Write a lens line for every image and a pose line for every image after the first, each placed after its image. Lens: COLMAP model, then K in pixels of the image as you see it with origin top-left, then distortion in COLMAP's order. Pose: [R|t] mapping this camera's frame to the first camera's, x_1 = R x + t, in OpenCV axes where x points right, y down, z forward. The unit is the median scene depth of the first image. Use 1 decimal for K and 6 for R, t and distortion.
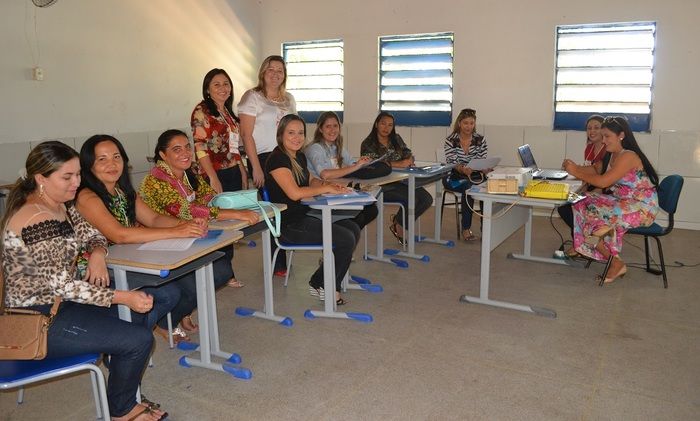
lens RADIAL K [[544.2, 0, 350.0], [0, 544.2, 210.5], [0, 0, 1]] dist [-0.115810, 0.003715]
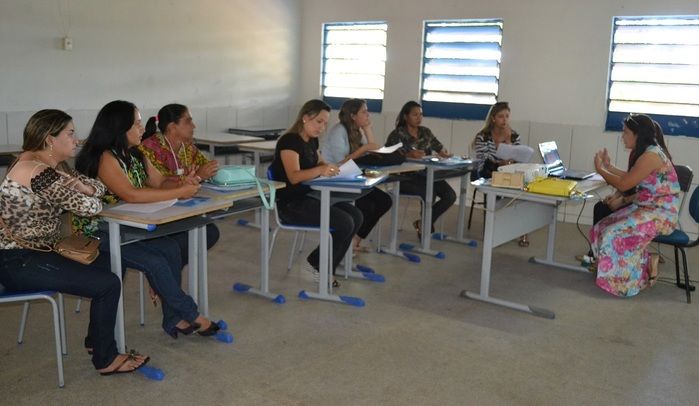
lens RADIAL K [[629.9, 0, 349.5], [0, 629.9, 203.0], [0, 0, 1]] dist [-0.113677, -0.005483]
pose [[0.992413, 0.066822, -0.103202, 0.097753], [-0.068833, 0.997499, -0.016047, 0.028099], [0.101872, 0.023029, 0.994531, -0.128565]]
